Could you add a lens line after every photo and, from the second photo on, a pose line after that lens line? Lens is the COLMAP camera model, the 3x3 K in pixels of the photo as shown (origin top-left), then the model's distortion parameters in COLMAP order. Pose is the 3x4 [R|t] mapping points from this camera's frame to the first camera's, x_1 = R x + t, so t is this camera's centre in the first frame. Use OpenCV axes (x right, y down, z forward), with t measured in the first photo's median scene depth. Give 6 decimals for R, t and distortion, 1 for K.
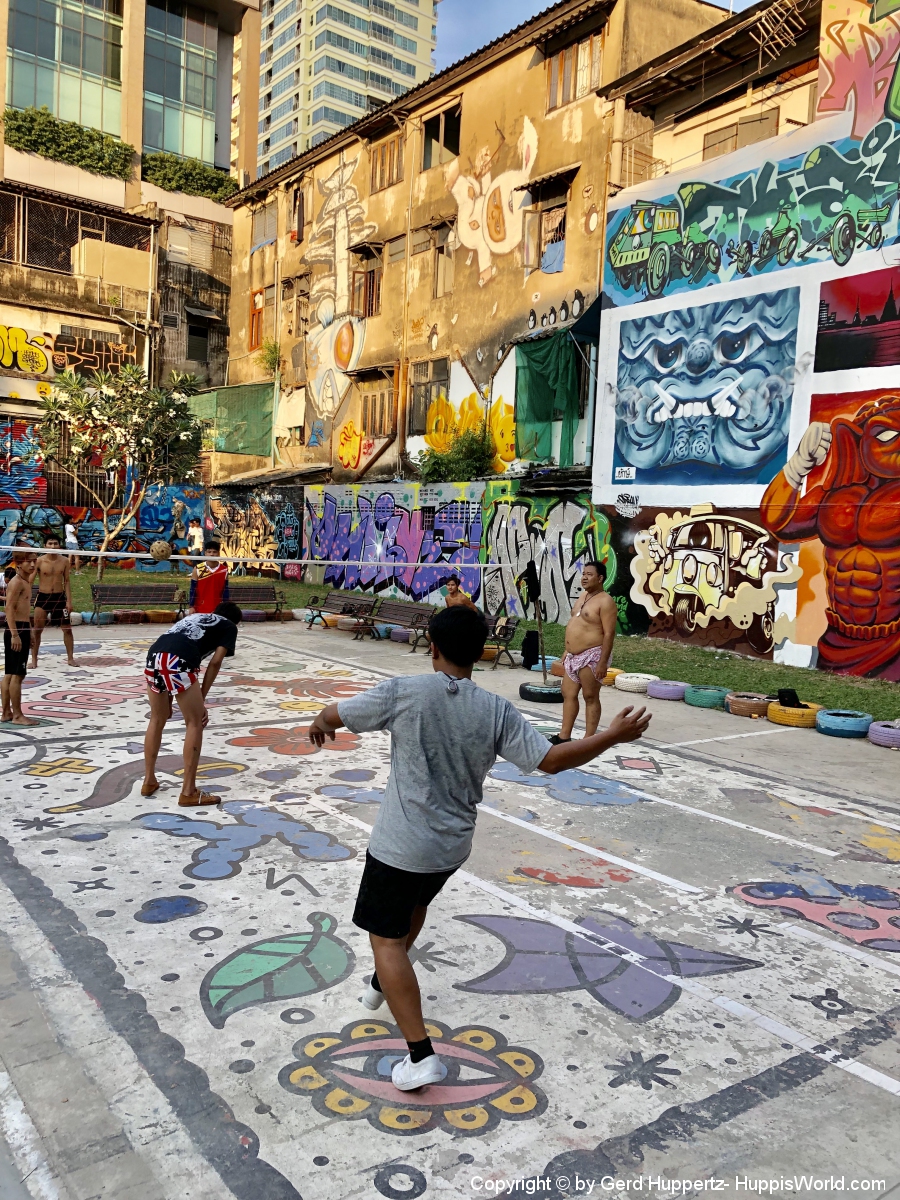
lens RADIAL K [[983.9, 0, 443.9], [0, 983.9, 592.3], [0, 0, 1]] dist [0.048323, -0.053757]
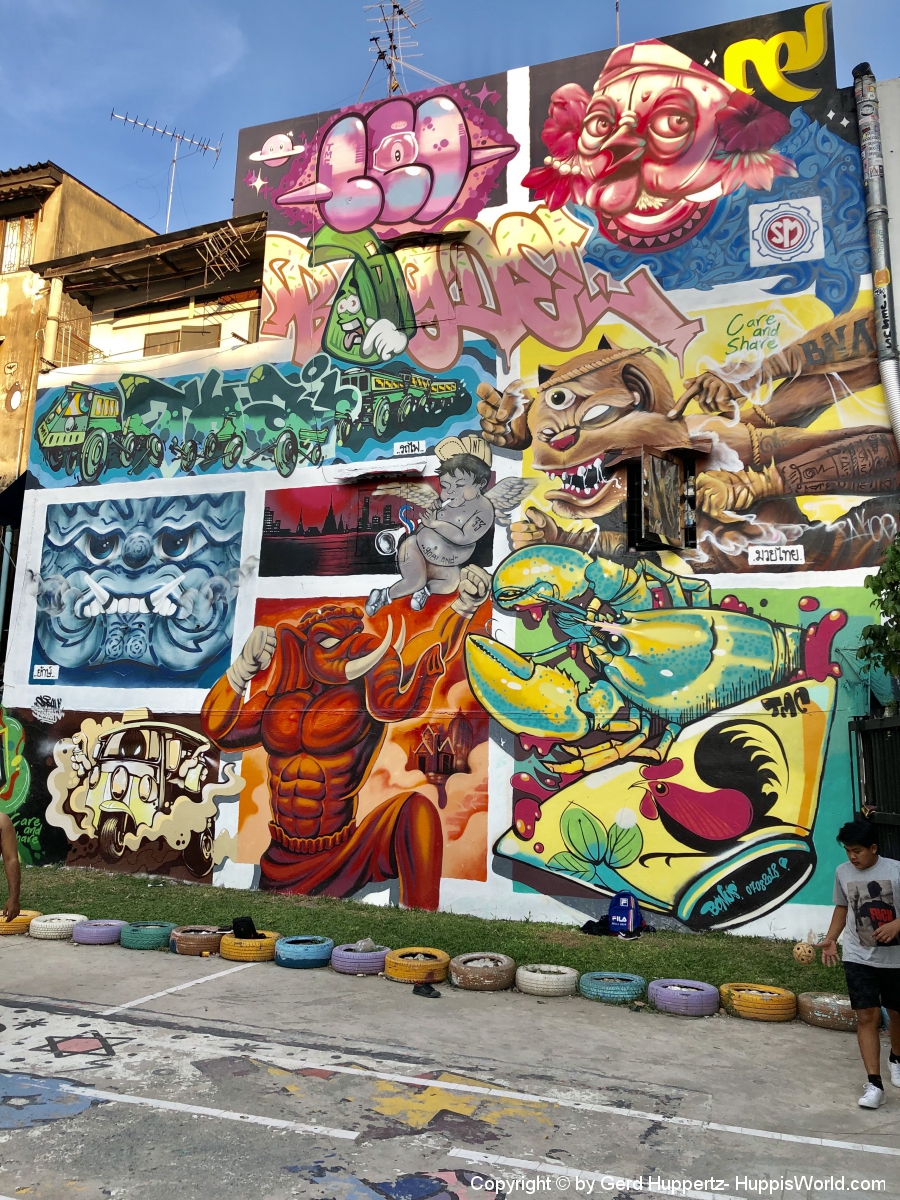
lens RADIAL K [[983.9, 0, 444.6], [0, 983.9, 593.7], [0, 0, 1]] dist [0.048323, -0.053757]
pose [[0.831583, 0.086906, 0.548559, -0.008612], [0.033080, 0.978178, -0.205116, 0.002172], [-0.554415, 0.188718, 0.810561, 0.097585]]
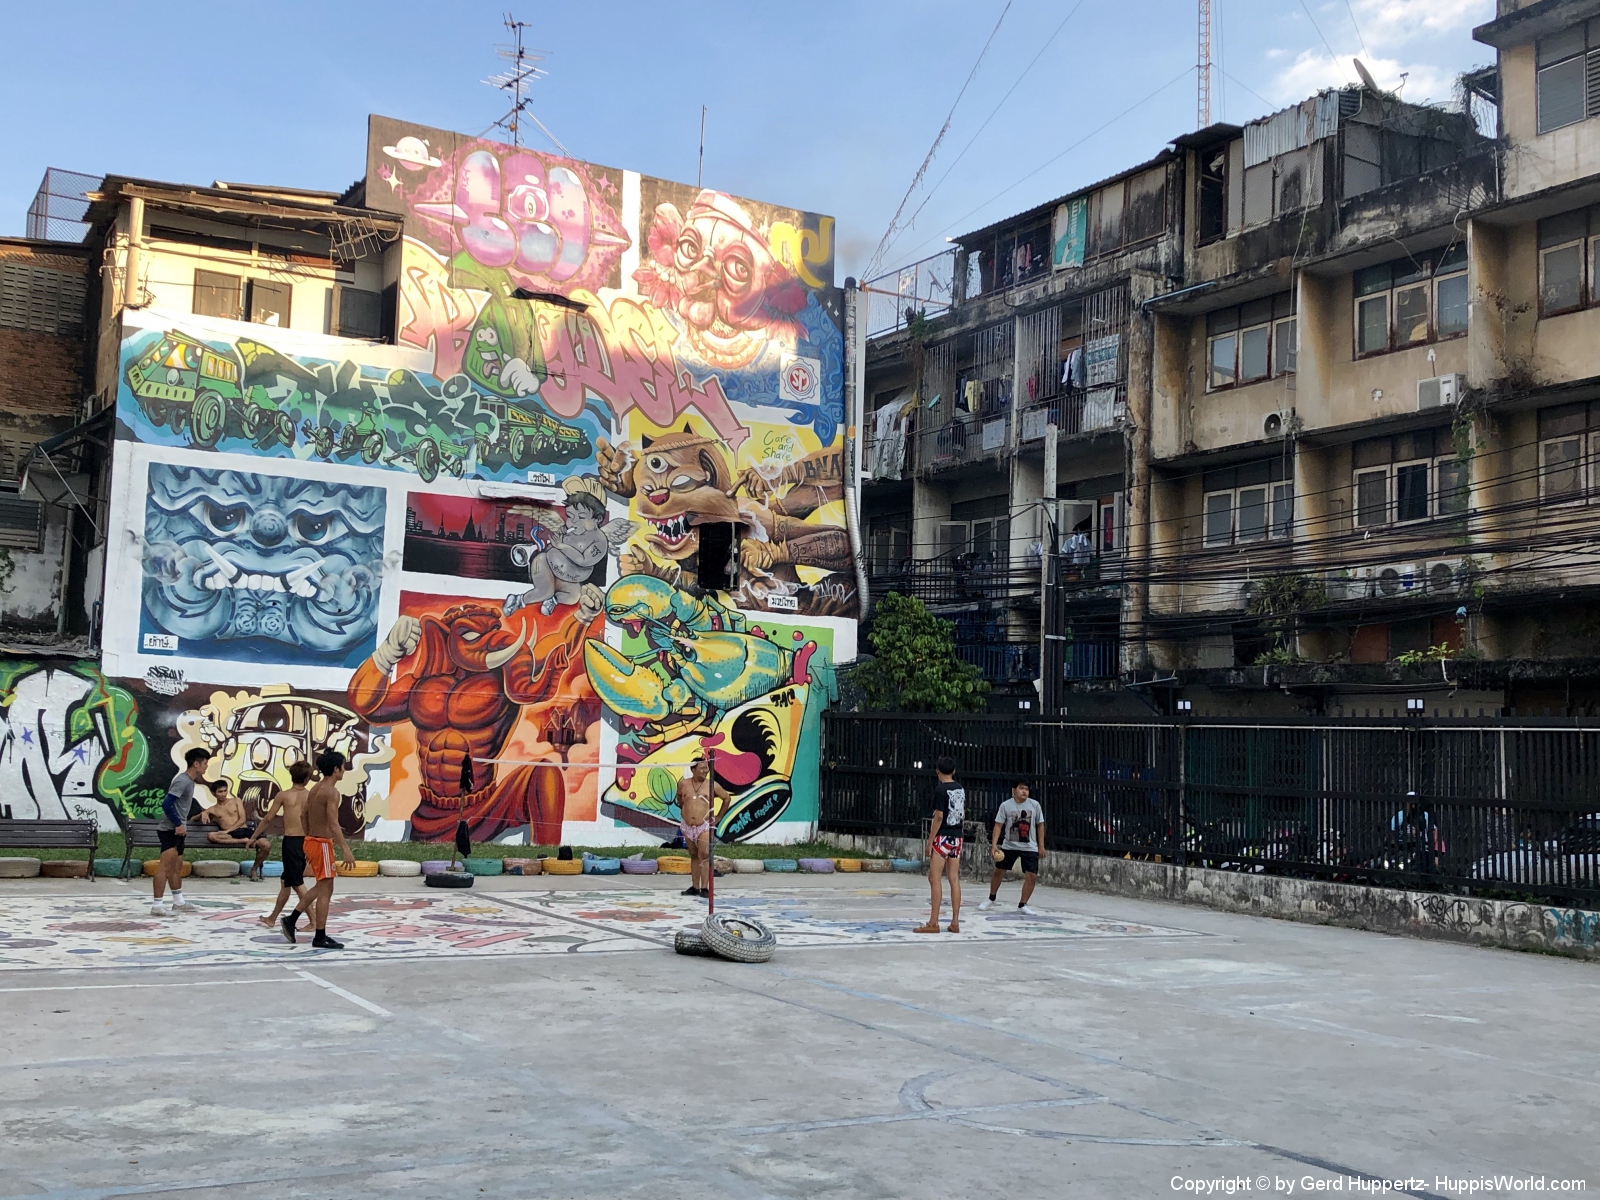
lens RADIAL K [[1670.9, 0, 807.9], [0, 1670.9, 612.9], [0, 0, 1]] dist [0.096219, 0.000000]
pose [[0.096578, 0.038339, 0.994587, -1.339901], [0.027906, 0.998761, -0.041210, -0.079672], [-0.994934, 0.031735, 0.095388, 0.350355]]
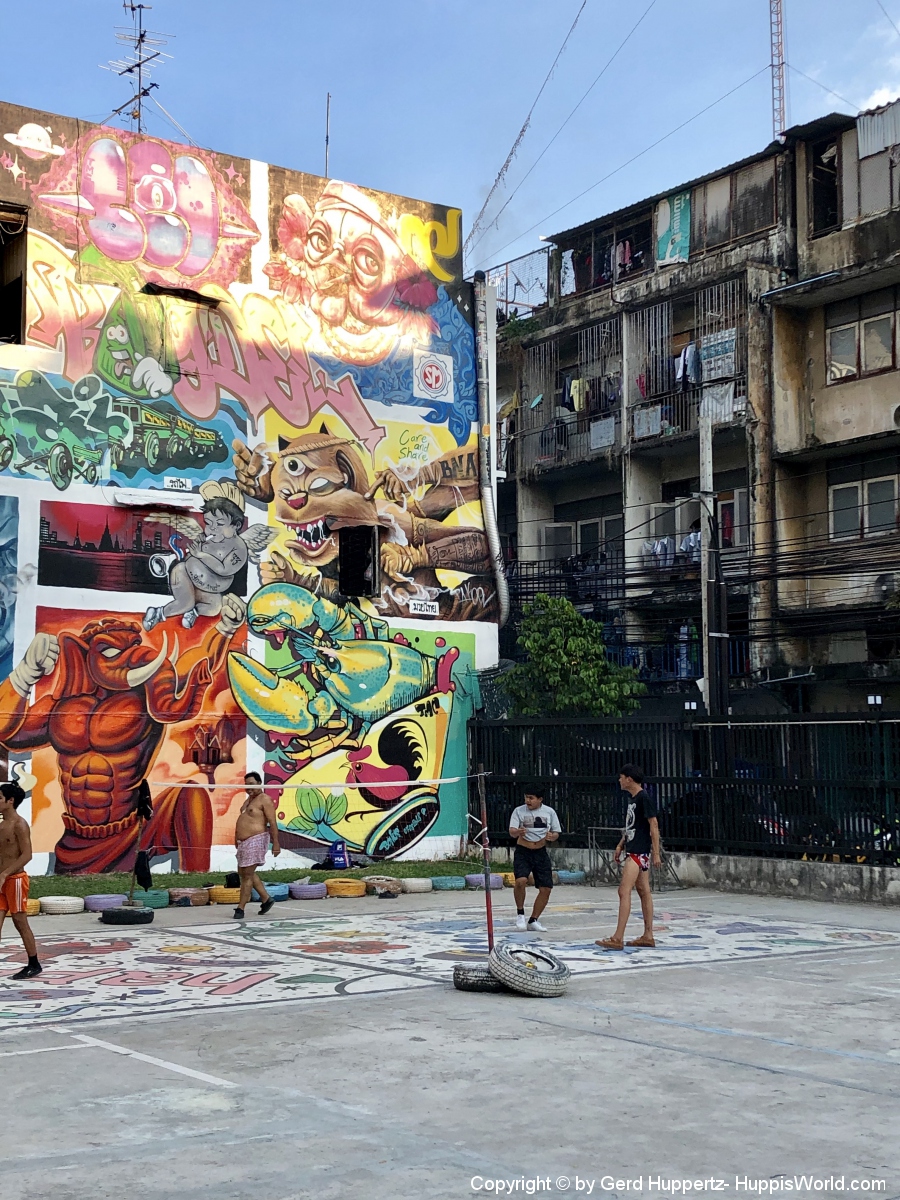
lens RADIAL K [[1645.1, 0, 451.5], [0, 1645.1, 600.6], [0, 0, 1]] dist [0.102331, 0.000000]
pose [[0.012569, 0.050406, 0.998650, -1.246875], [0.061209, 0.996817, -0.051084, -0.085168], [-0.998046, 0.061768, 0.009444, 0.518584]]
